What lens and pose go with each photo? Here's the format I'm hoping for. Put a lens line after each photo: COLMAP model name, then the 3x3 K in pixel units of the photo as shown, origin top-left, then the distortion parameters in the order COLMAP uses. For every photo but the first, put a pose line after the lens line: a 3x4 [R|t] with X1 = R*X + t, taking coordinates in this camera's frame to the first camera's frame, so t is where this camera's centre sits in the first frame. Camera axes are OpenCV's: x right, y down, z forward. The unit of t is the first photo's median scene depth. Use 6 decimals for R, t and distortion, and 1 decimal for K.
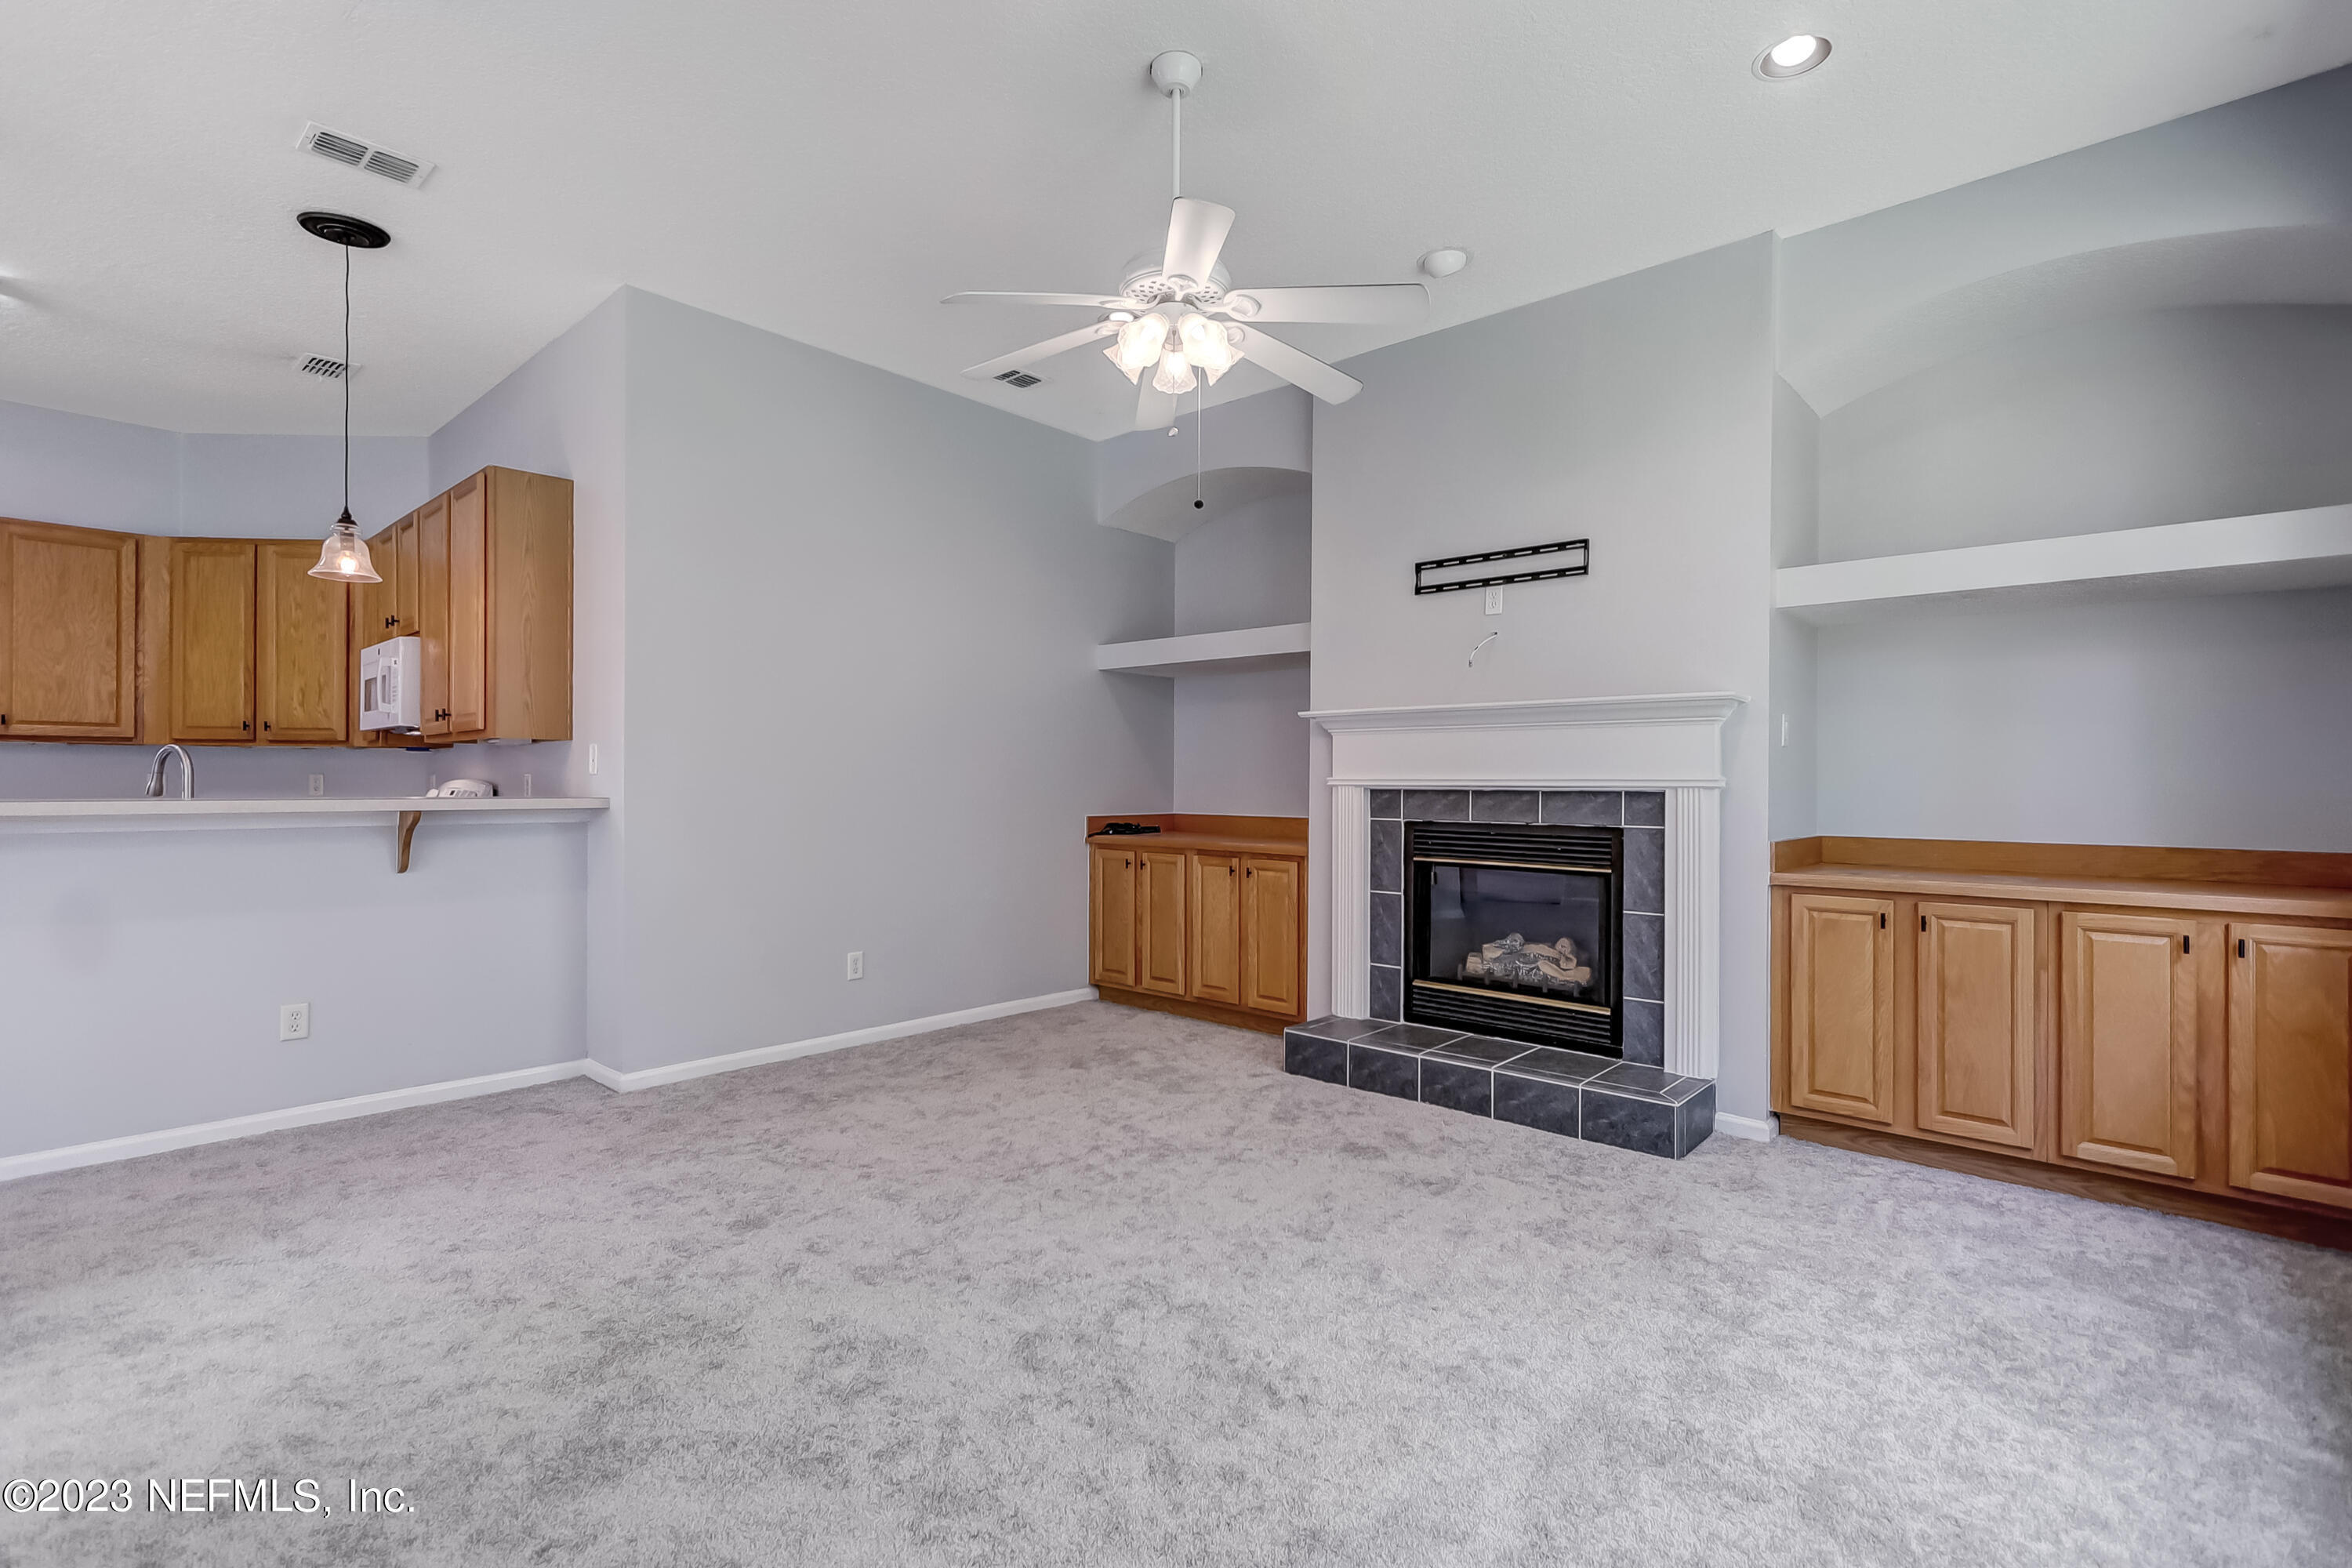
lens RADIAL K [[1077.7, 0, 1173.2], [0, 1077.7, 781.7], [0, 0, 1]] dist [0.000905, 0.000655]
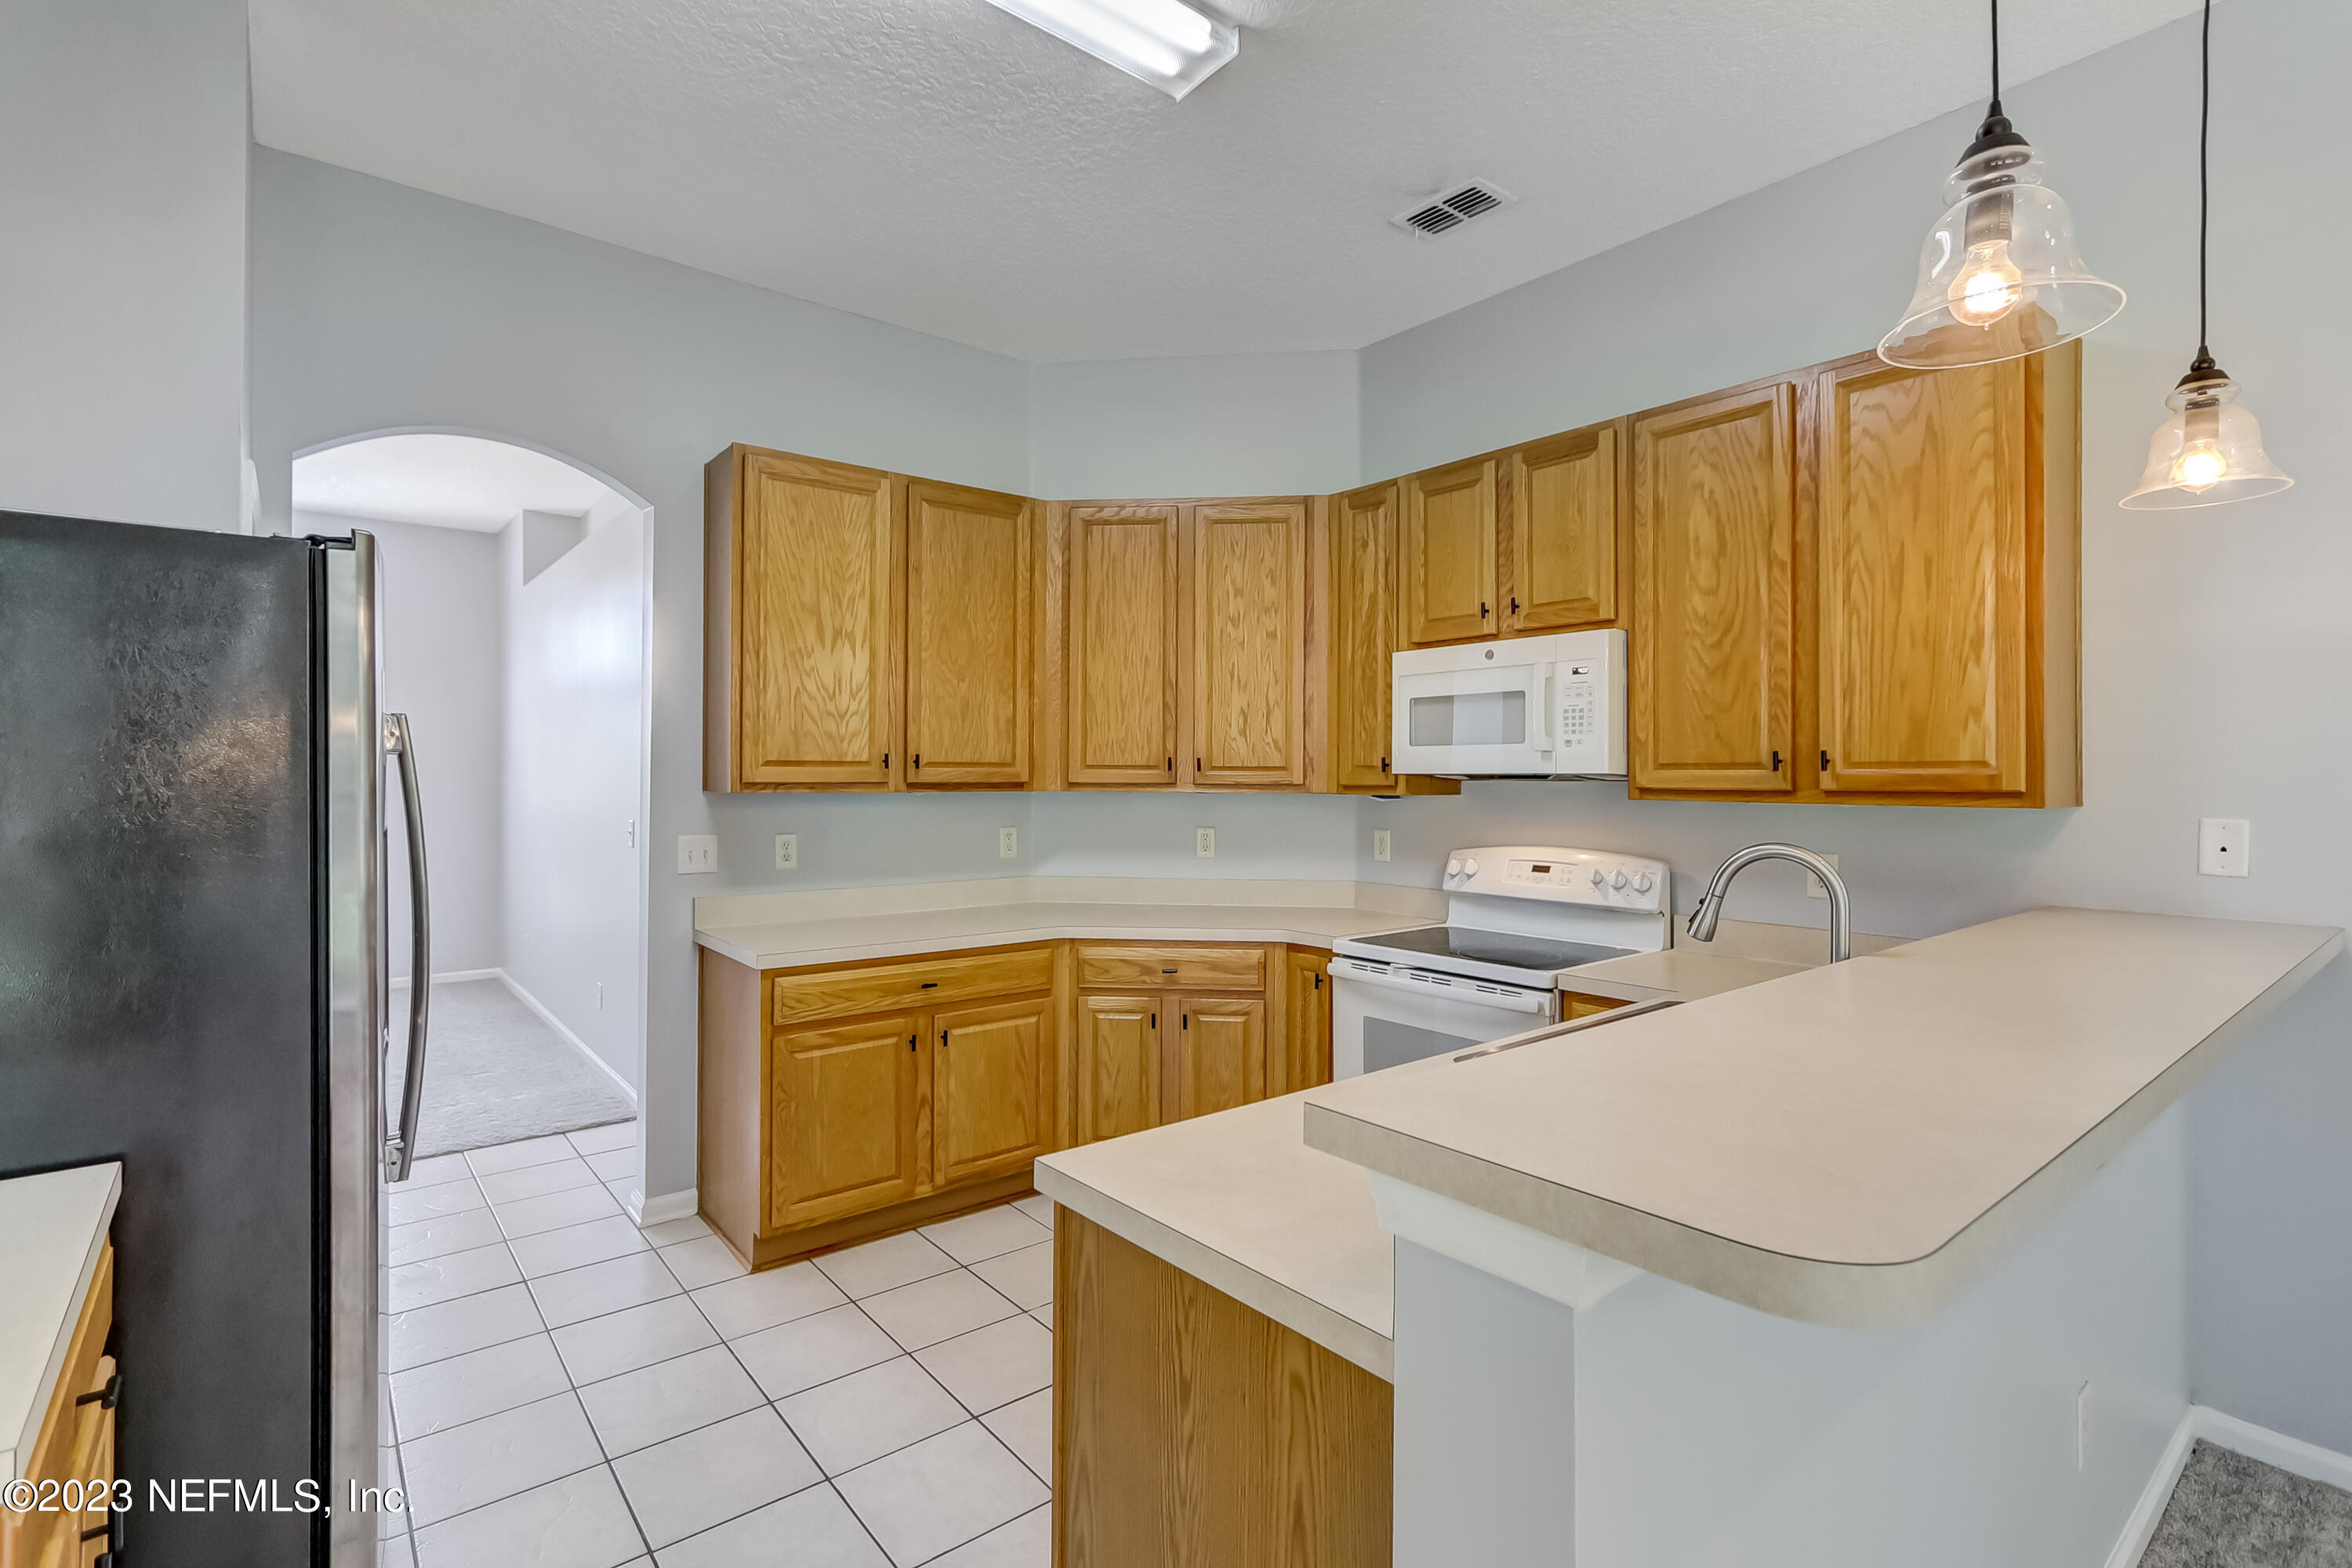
lens RADIAL K [[1092.6, 0, 1174.4], [0, 1092.6, 756.2], [0, 0, 1]] dist [0.000427, 0.000298]
pose [[0.986859, -0.004311, -0.161529, -0.823830], [0.001544, 0.999850, -0.017252, -0.049694], [0.161579, 0.016776, 0.986717, 0.333673]]
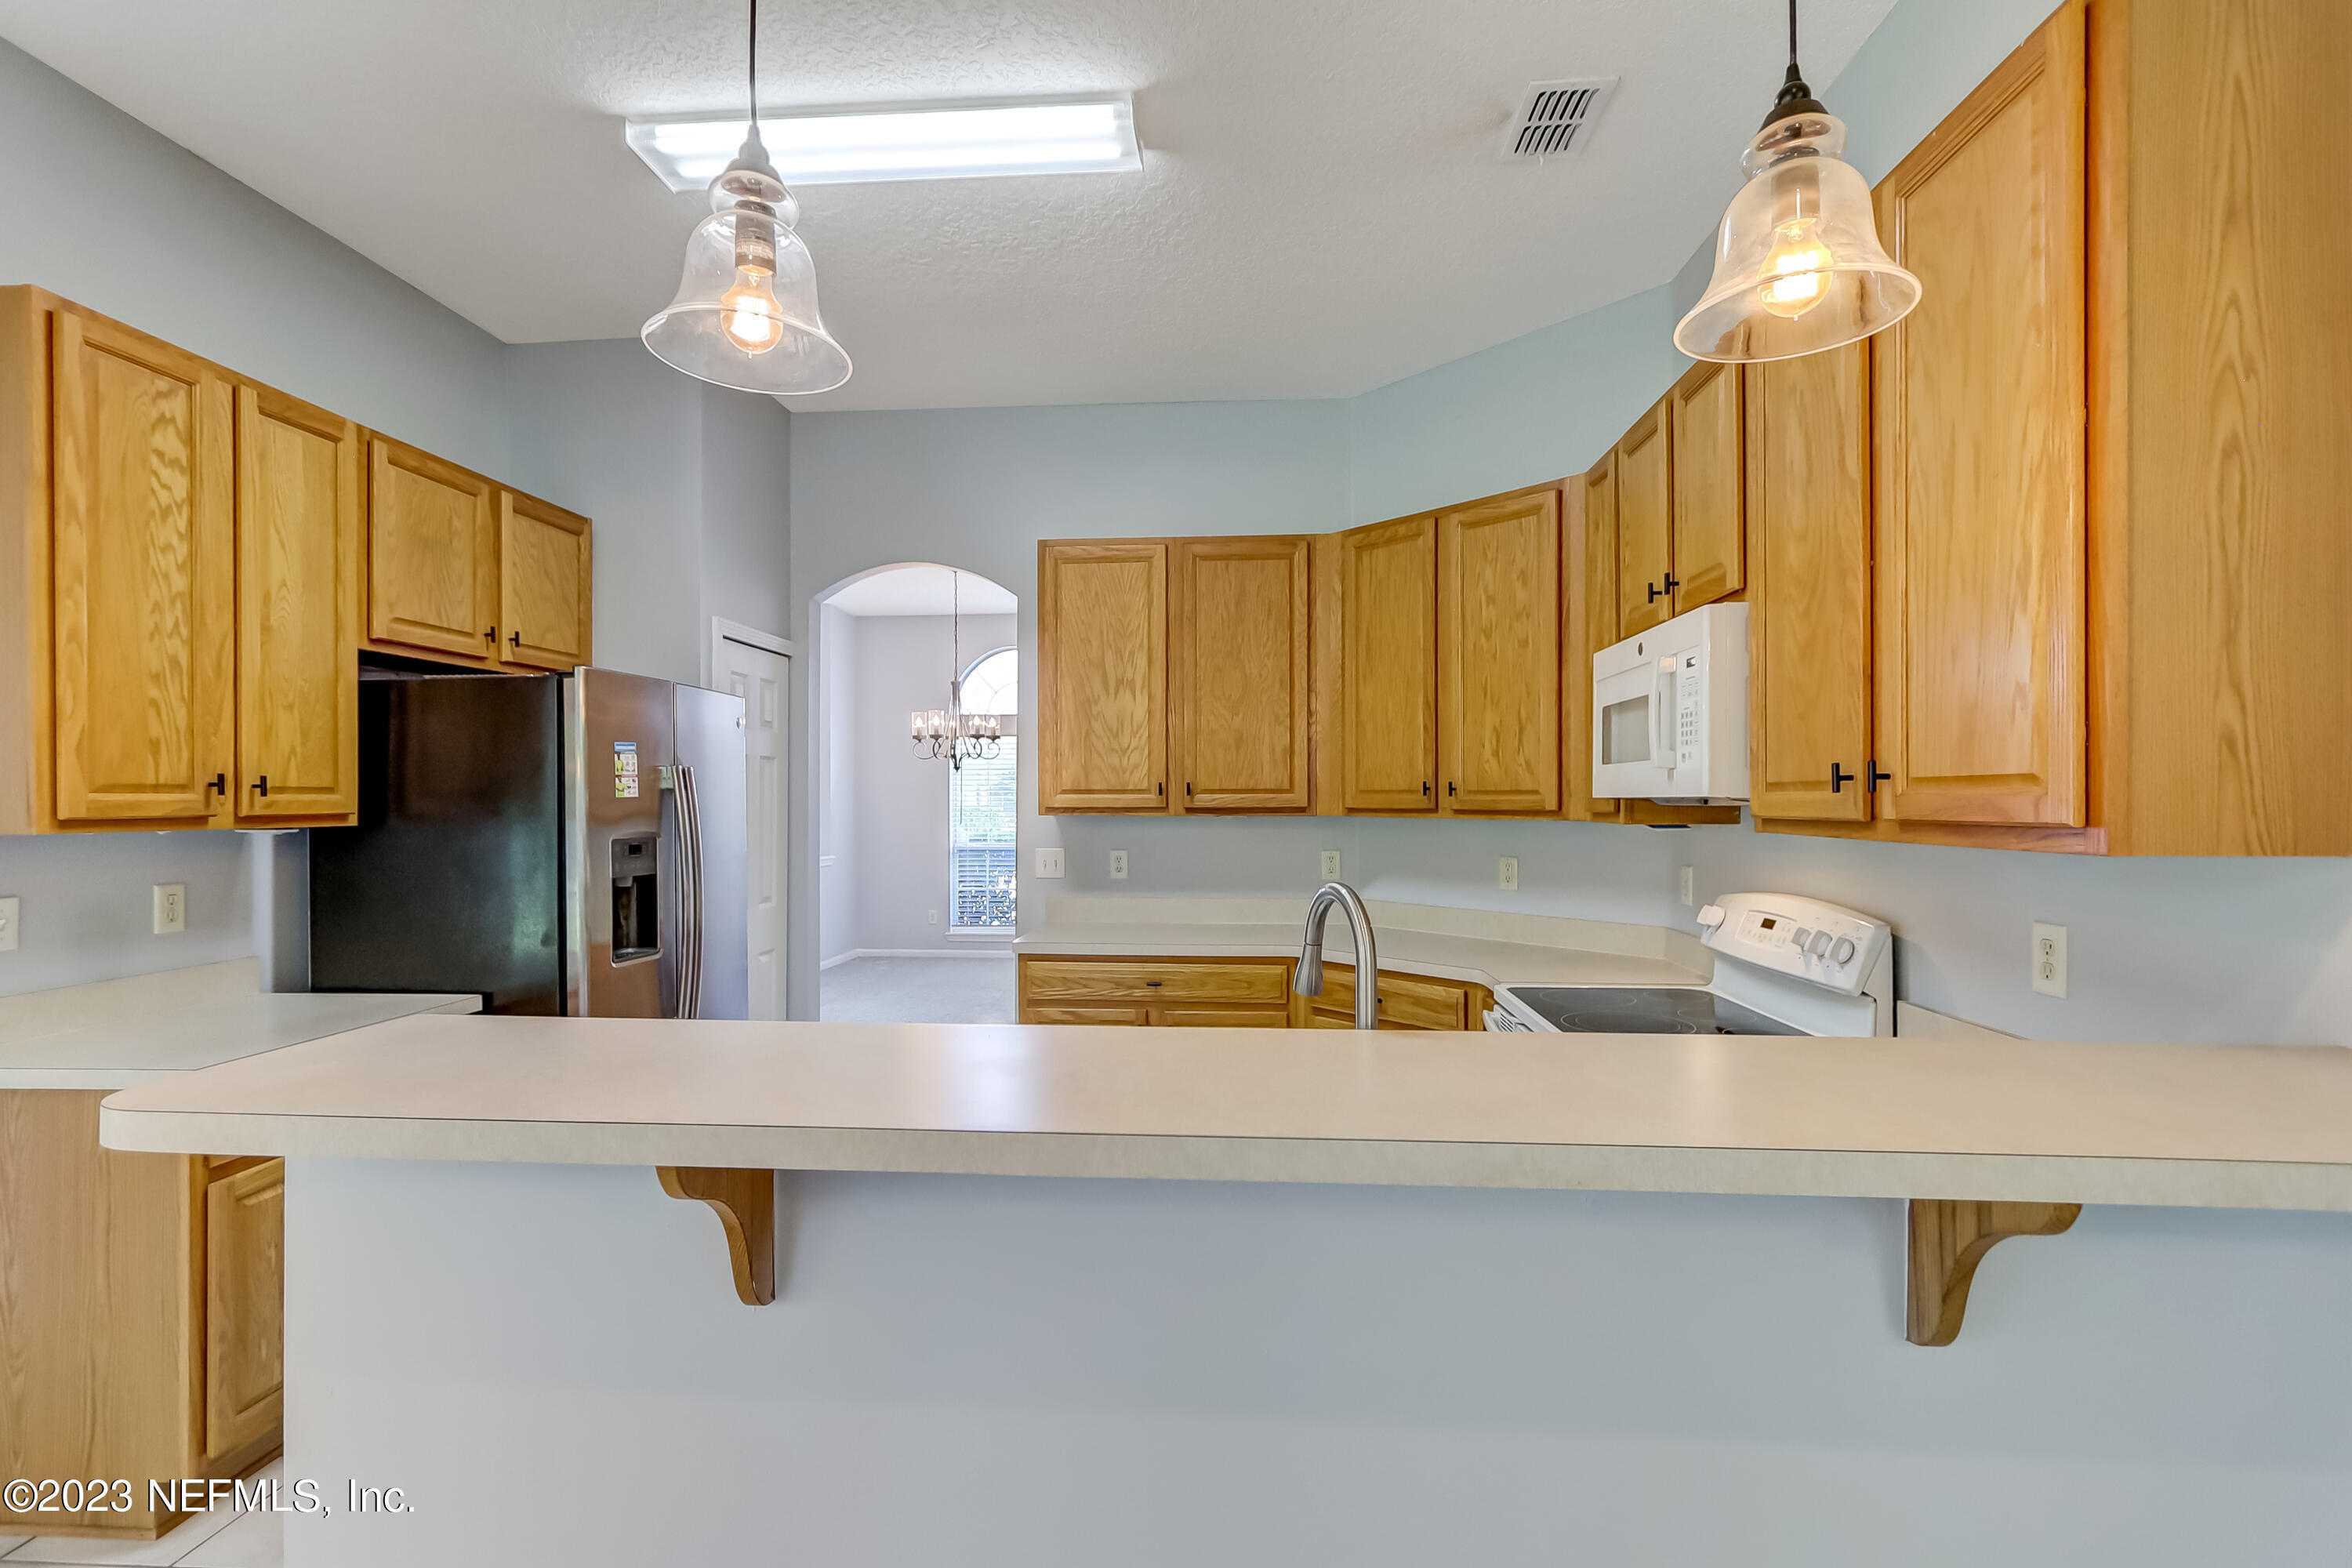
lens RADIAL K [[1085.2, 0, 1165.3], [0, 1085.2, 790.4], [0, 0, 1]] dist [0.000323, 0.003548]
pose [[0.609250, -0.011552, -0.792894, -0.470192], [0.004509, 0.999928, -0.011103, -0.048862], [0.792966, 0.003190, 0.609258, 0.511216]]
